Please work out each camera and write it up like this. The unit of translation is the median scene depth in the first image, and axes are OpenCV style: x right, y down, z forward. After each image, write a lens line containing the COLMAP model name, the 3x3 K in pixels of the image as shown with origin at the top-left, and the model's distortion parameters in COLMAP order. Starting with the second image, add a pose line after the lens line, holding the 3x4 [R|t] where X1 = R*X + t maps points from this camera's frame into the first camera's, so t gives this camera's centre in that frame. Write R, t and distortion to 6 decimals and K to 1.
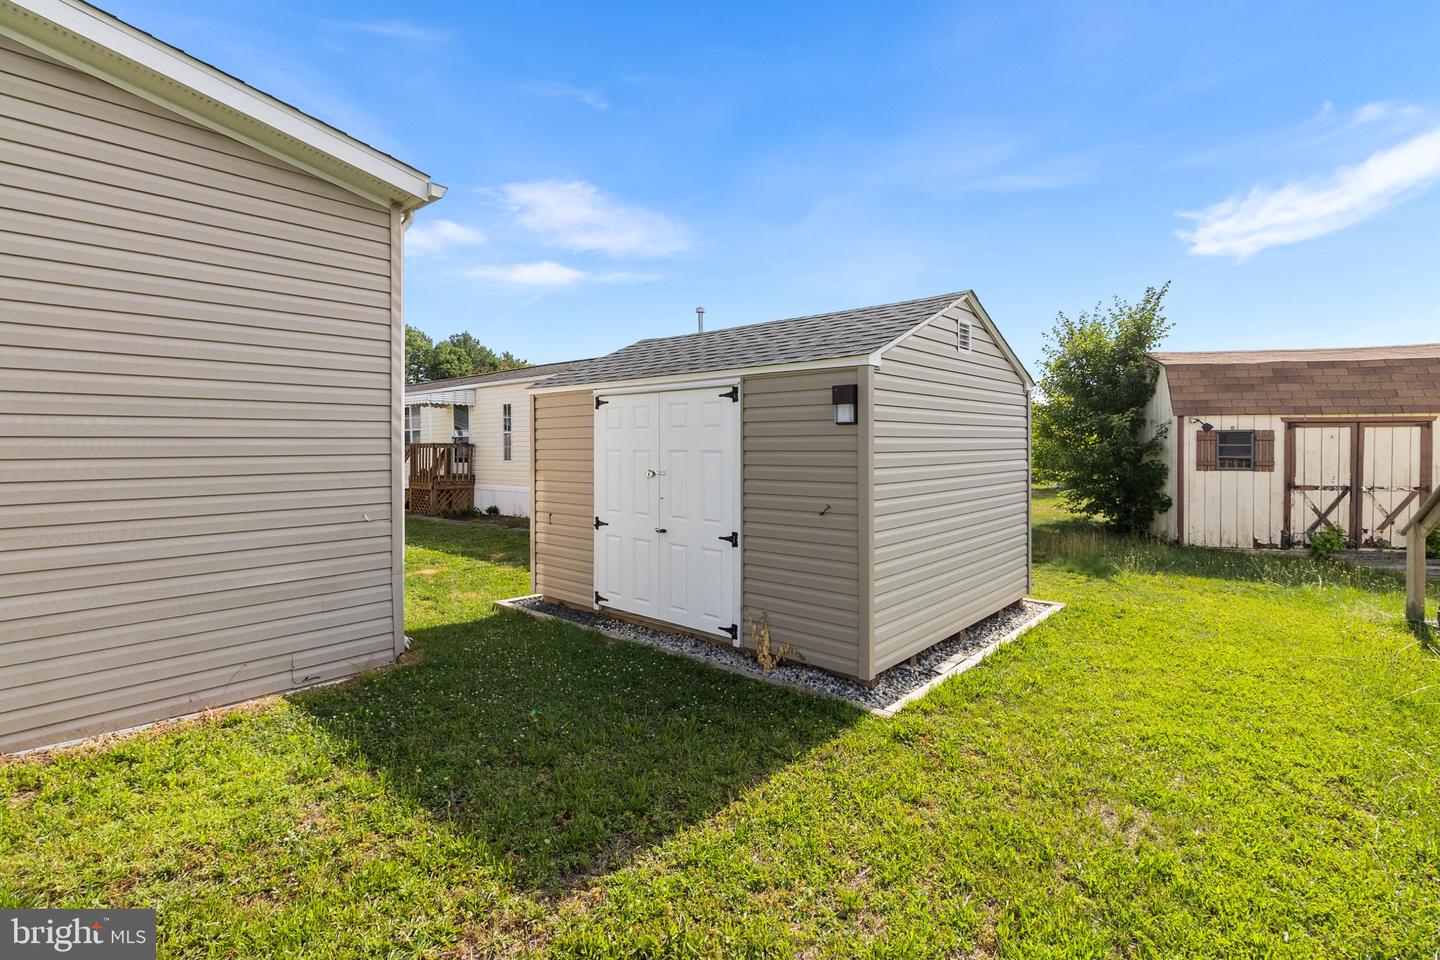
lens RADIAL K [[670.6, 0, 709.3], [0, 670.6, 455.5], [0, 0, 1]] dist [0.000345, -0.000236]
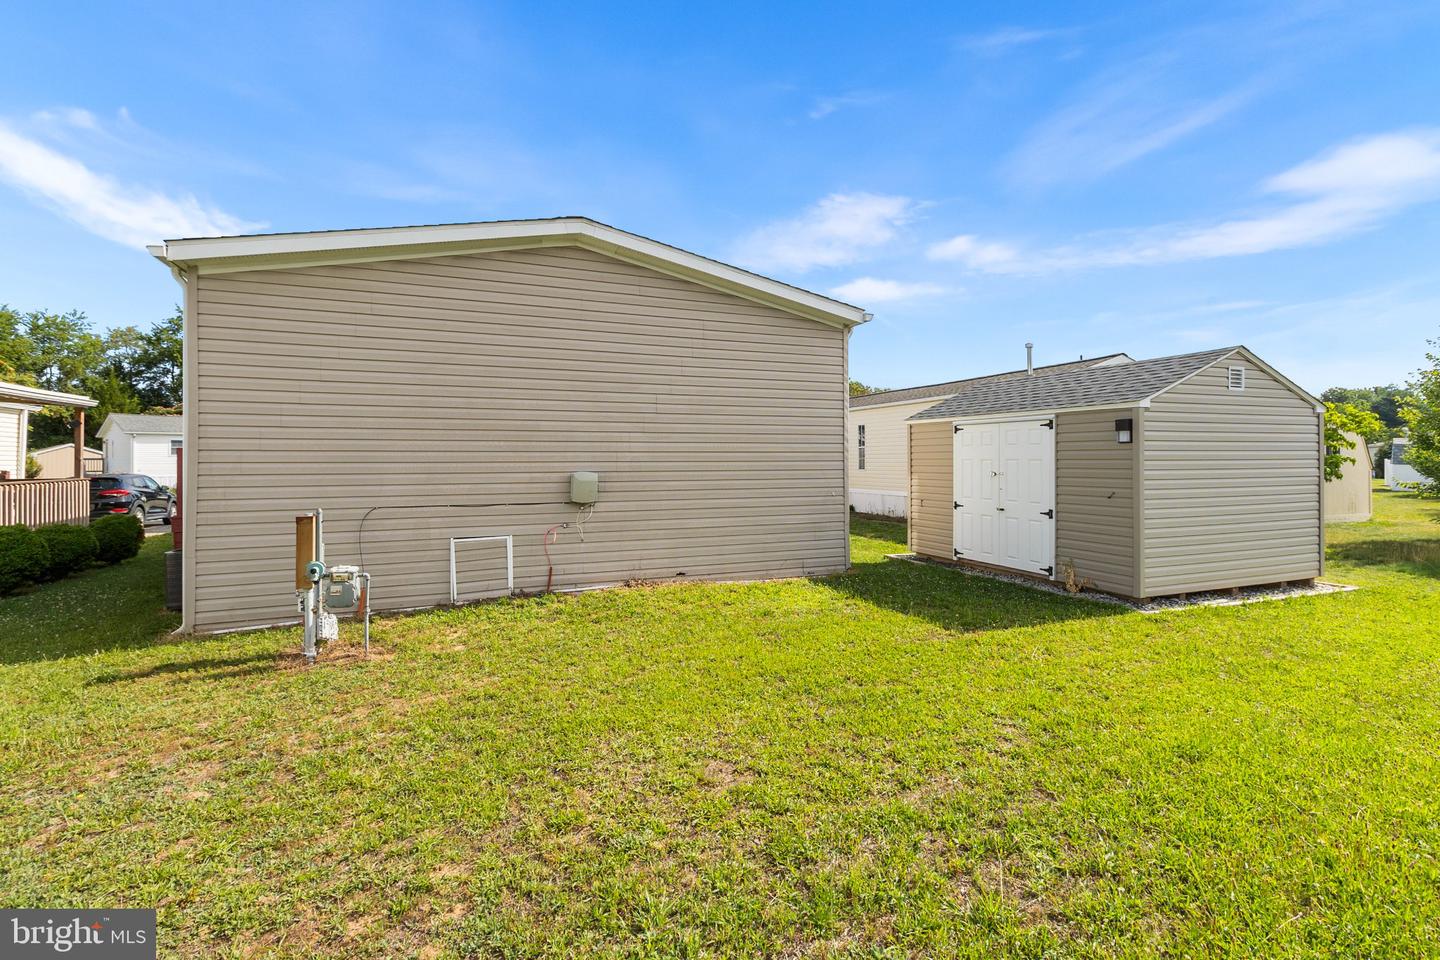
lens RADIAL K [[670.6, 0, 709.3], [0, 670.6, 455.5], [0, 0, 1]] dist [0.000345, -0.000236]
pose [[0.895446, -0.000496, -0.445171, 0.020459], [-0.008392, 0.999803, -0.017995, 0.019665], [0.445092, 0.019850, 0.895265, -0.814656]]
